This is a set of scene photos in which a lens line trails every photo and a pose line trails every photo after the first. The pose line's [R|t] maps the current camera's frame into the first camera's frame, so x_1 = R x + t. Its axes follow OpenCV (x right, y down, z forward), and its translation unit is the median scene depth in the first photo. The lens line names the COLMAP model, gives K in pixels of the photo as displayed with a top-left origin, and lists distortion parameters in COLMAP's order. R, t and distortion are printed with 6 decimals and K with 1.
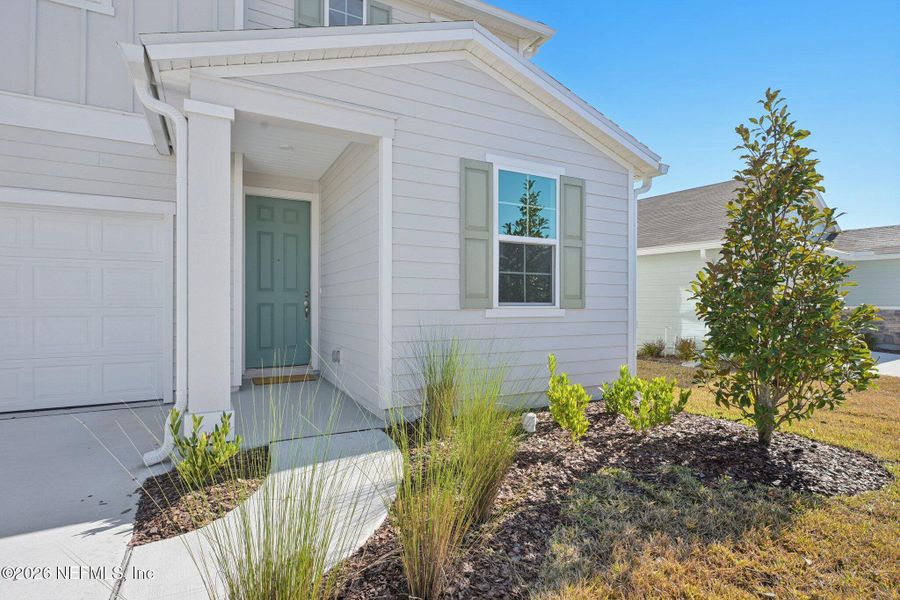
lens RADIAL K [[440.2, 0, 450.3], [0, 440.2, 303.2], [0, 0, 1]] dist [-0.000850, -0.000109]
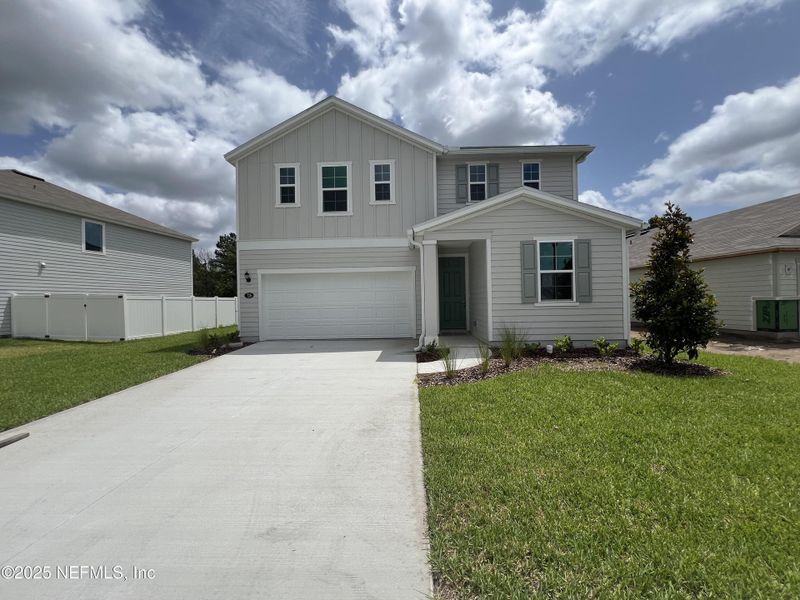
lens RADIAL K [[326.7, 0, 401.5], [0, 326.7, 302.1], [0, 0, 1]] dist [0.004475, 0.000573]
pose [[0.861665, -0.020990, -0.507044, 0.323745], [0.022322, 0.999745, -0.003451, -0.000054], [0.506987, -0.008345, 0.861913, -0.795119]]
